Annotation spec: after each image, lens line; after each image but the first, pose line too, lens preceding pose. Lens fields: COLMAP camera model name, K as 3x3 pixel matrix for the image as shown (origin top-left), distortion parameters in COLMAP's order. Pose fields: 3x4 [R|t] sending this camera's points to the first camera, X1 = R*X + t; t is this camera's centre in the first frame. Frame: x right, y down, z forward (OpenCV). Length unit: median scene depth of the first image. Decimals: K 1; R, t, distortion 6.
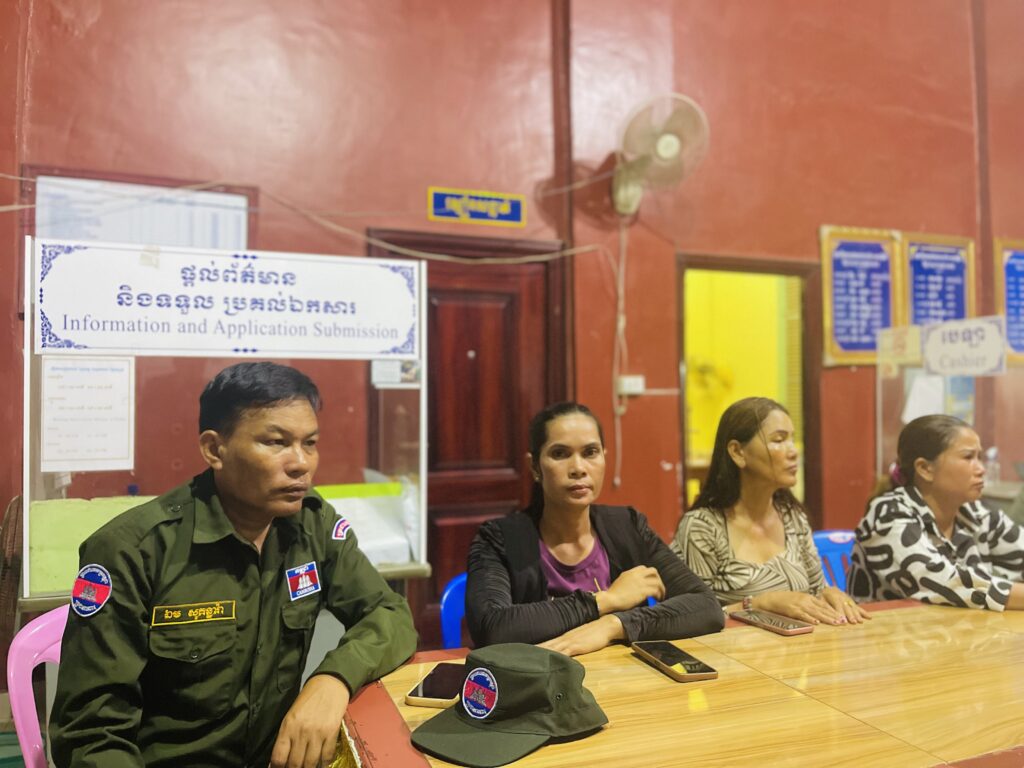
lens RADIAL K [[782.4, 0, 506.8], [0, 782.4, 387.3], [0, 0, 1]] dist [0.062759, -0.086028]
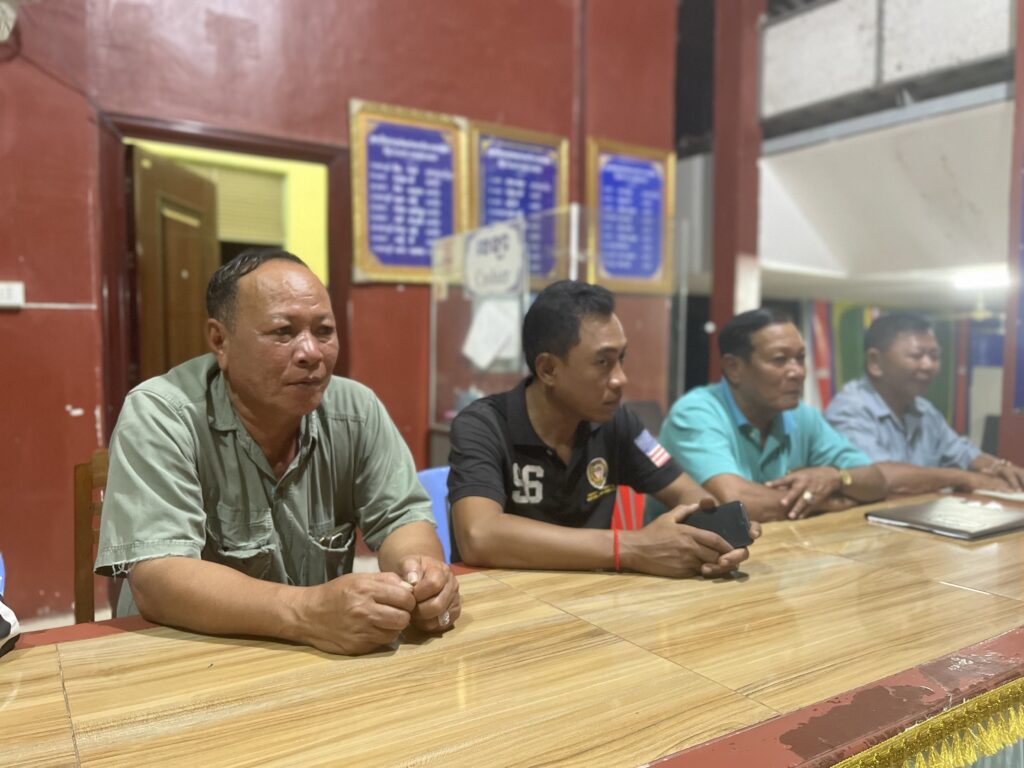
lens RADIAL K [[782.4, 0, 504.7], [0, 782.4, 390.4], [0, 0, 1]] dist [0.062759, -0.086028]
pose [[0.977971, -0.003932, 0.208701, 0.381976], [-0.010984, 0.997468, 0.070262, 0.023311], [-0.208449, -0.071007, 0.975452, 0.197341]]
